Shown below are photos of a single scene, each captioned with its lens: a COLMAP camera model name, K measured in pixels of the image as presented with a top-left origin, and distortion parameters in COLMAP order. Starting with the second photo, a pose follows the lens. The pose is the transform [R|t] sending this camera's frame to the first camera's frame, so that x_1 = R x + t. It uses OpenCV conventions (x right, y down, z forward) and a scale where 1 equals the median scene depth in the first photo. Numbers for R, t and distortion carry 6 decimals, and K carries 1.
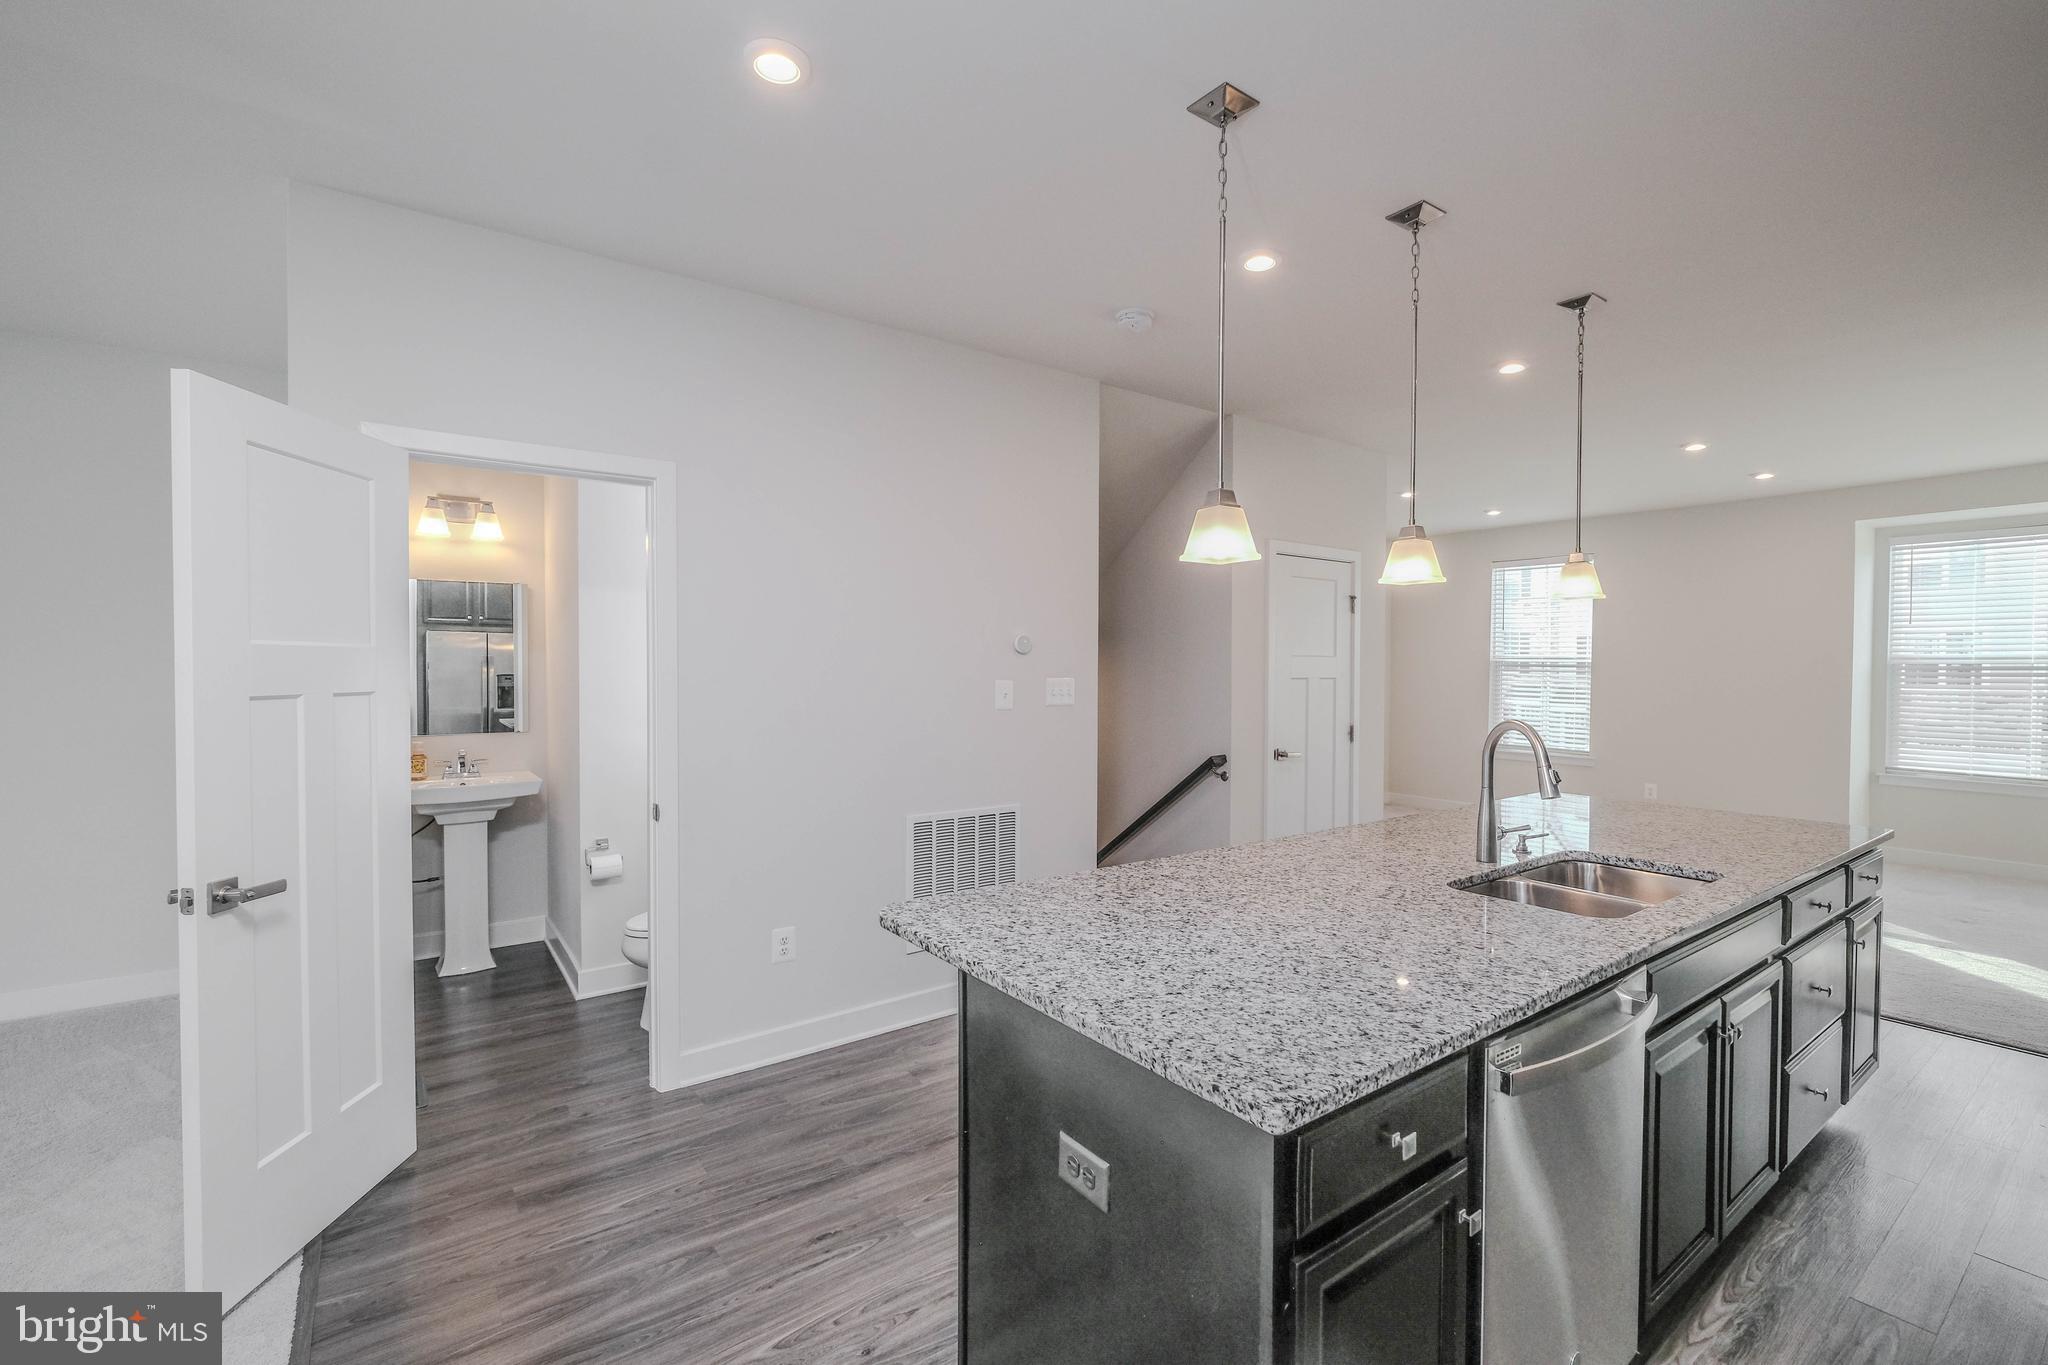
lens RADIAL K [[898.3, 0, 1027.2], [0, 898.3, 677.2], [0, 0, 1]] dist [-0.001789, -0.000912]
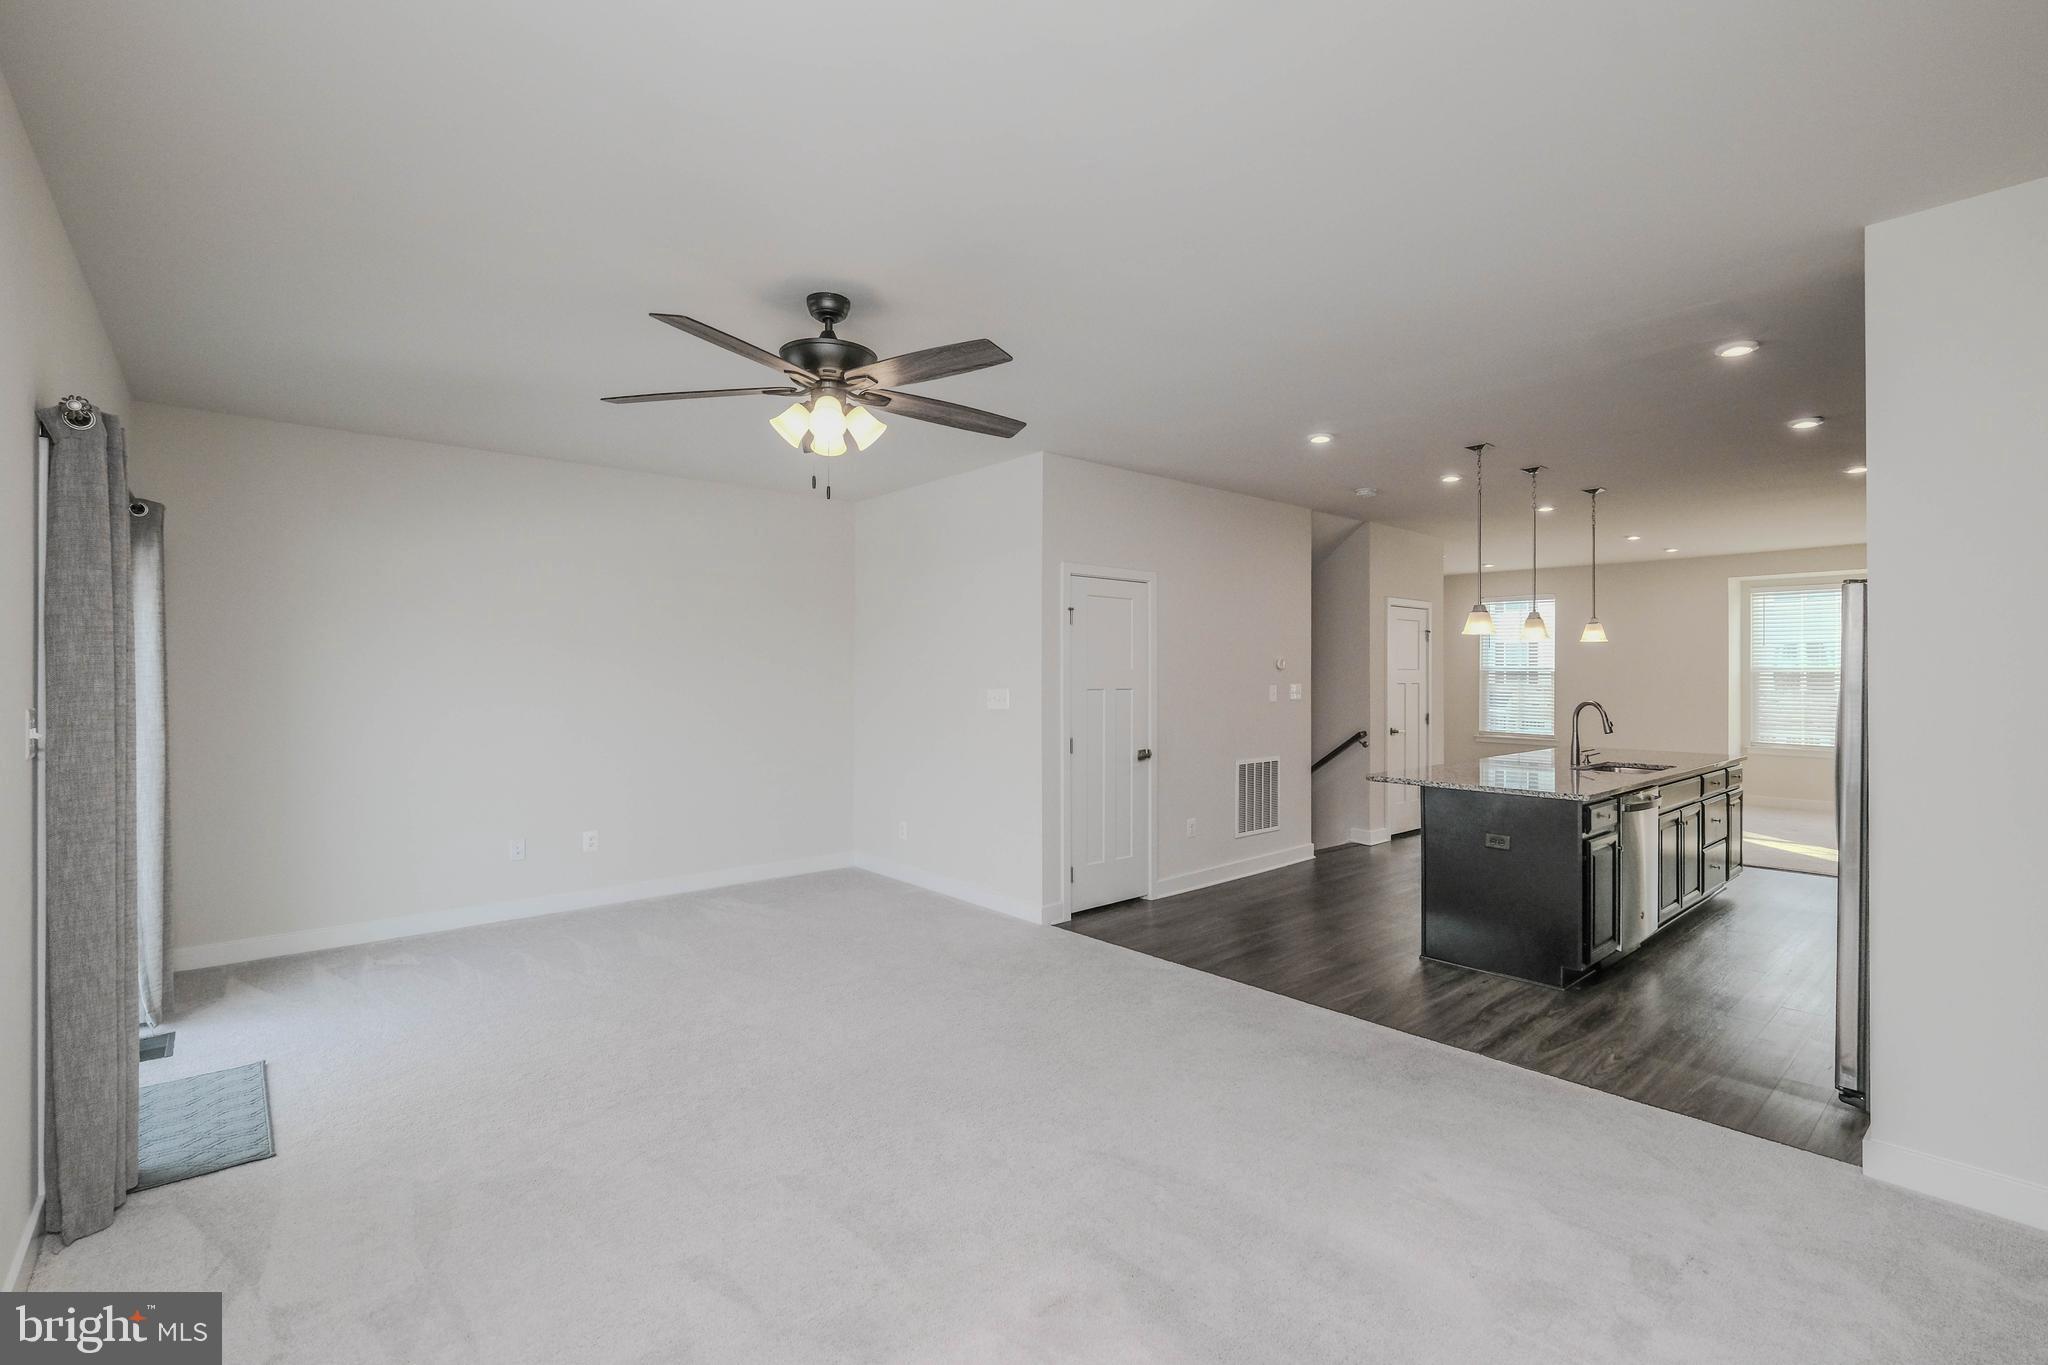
lens RADIAL K [[898.3, 0, 1023.5], [0, 898.3, 677.0], [0, 0, 1]] dist [-0.001789, -0.000912]
pose [[0.996908, -0.002678, 0.078534, -0.524299], [0.003214, 0.999972, -0.006699, -0.002246], [-0.078514, 0.006931, 0.996889, -0.570219]]
